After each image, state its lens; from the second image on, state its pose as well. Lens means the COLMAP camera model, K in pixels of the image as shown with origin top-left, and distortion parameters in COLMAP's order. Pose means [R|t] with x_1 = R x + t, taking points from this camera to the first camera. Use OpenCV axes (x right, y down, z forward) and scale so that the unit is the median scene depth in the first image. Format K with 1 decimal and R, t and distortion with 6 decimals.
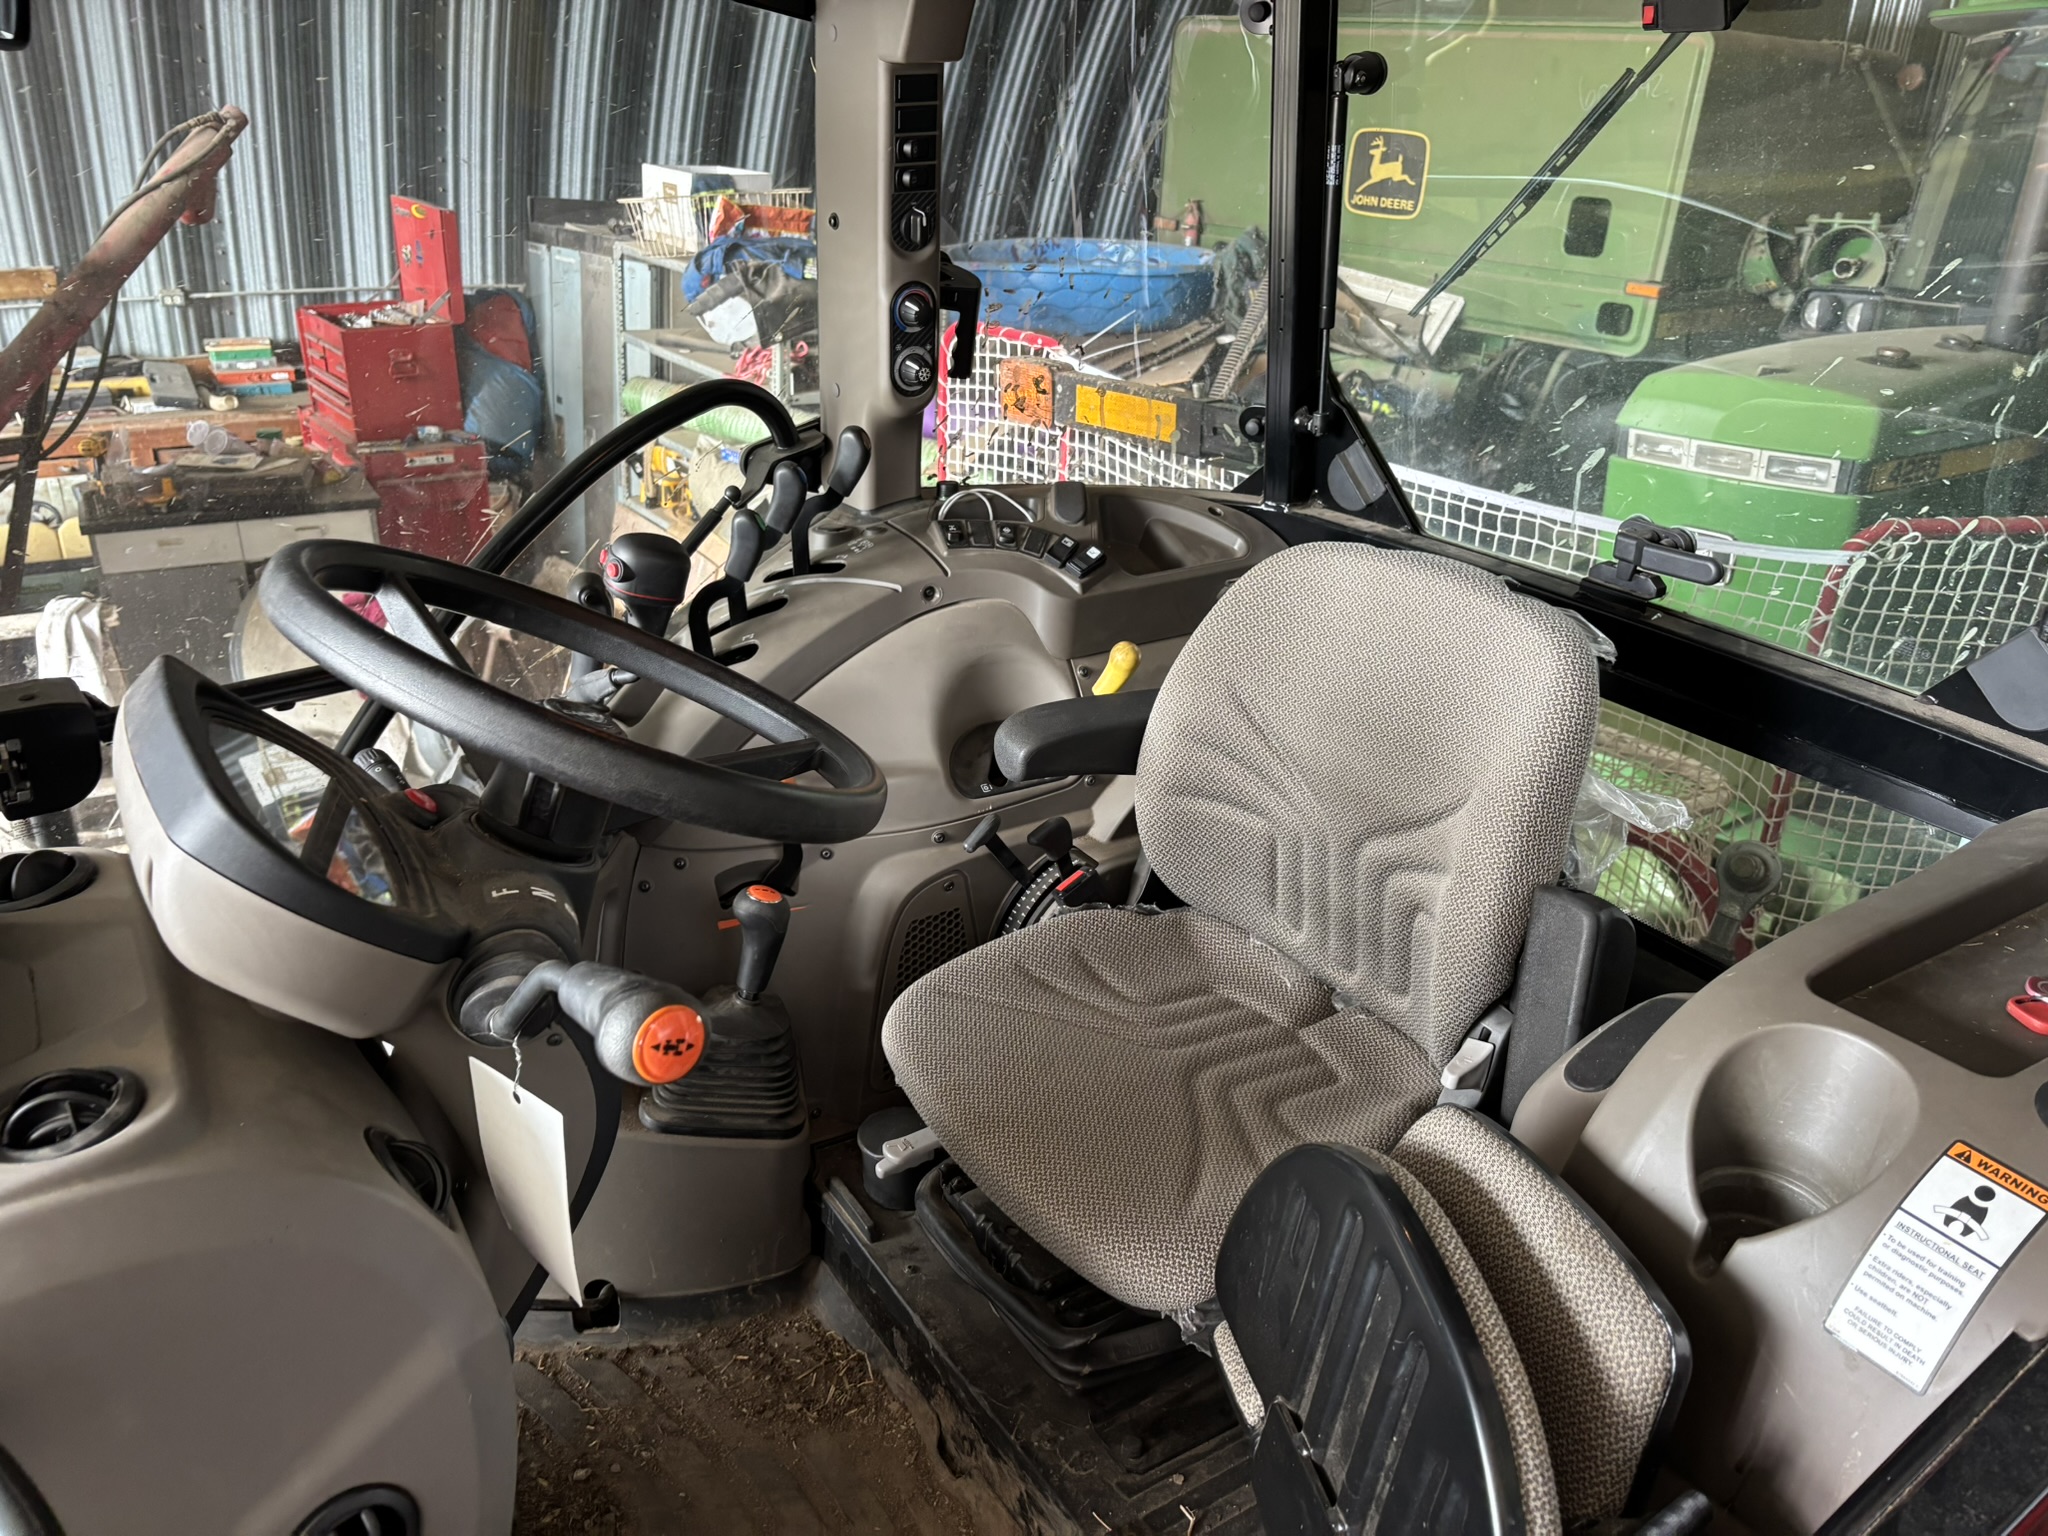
lens RADIAL K [[1643.1, 0, 1024.0], [0, 1643.1, 768.0], [0, 0, 1]] dist [0.000741, 0.082299]
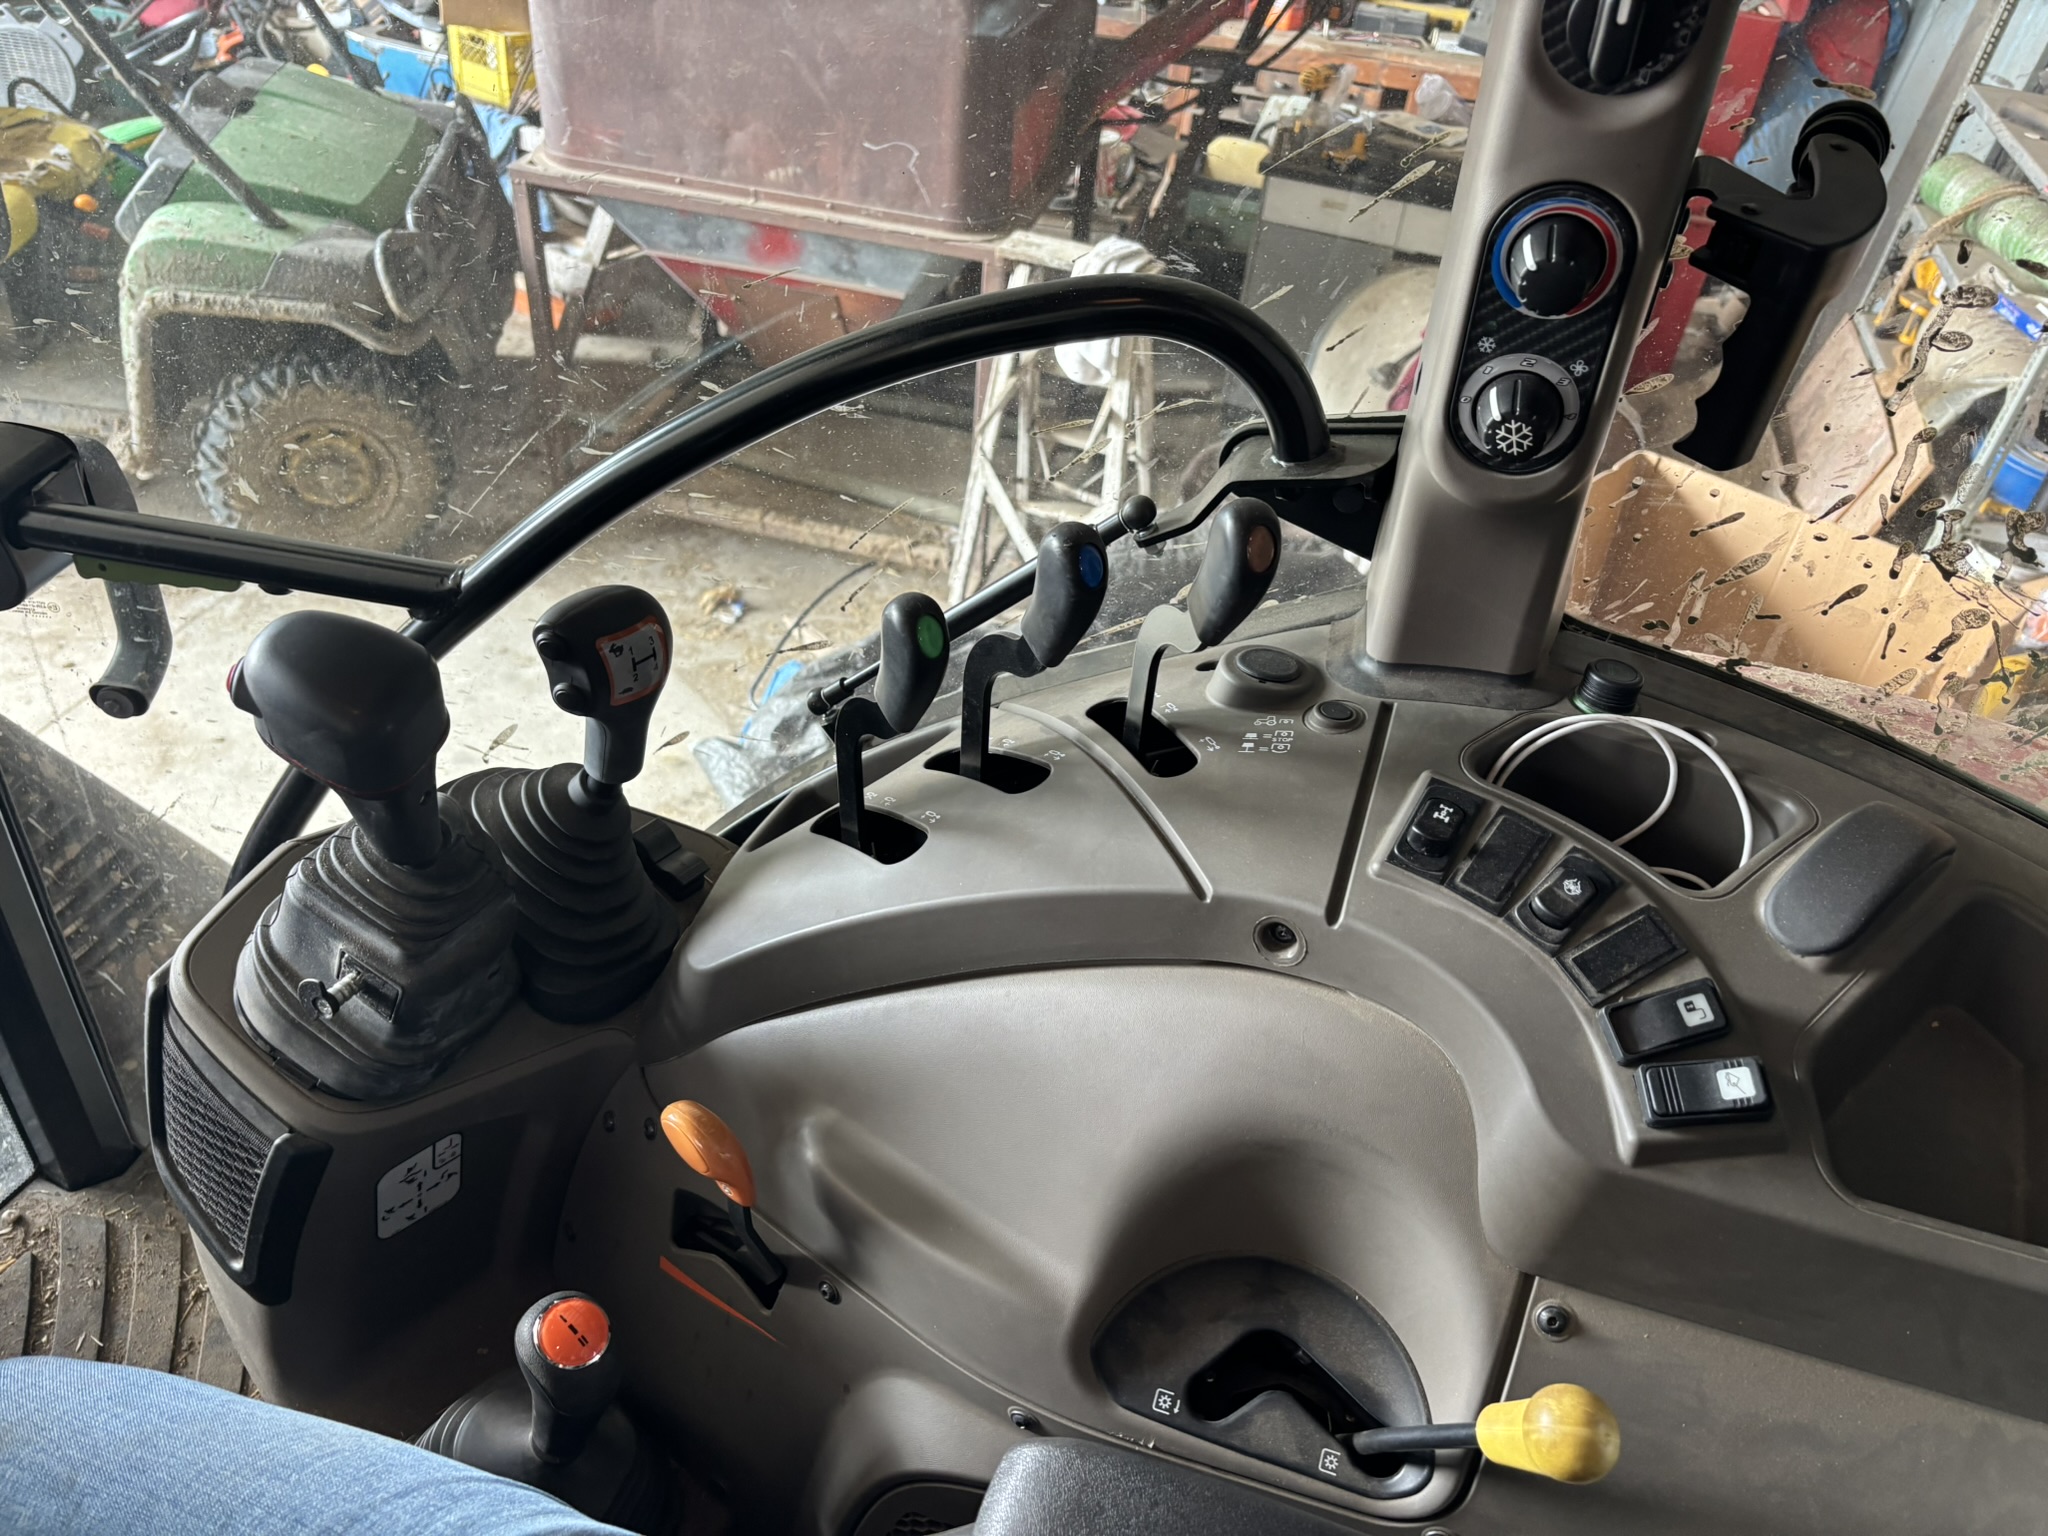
lens RADIAL K [[1643.1, 0, 1024.0], [0, 1643.1, 768.0], [0, 0, 1]] dist [0.000741, 0.082299]
pose [[0.649781, 0.497367, -0.574813, 0.113003], [-0.387920, 0.867303, 0.311937, -0.241126], [0.653684, 0.020291, 0.756496, 0.633592]]
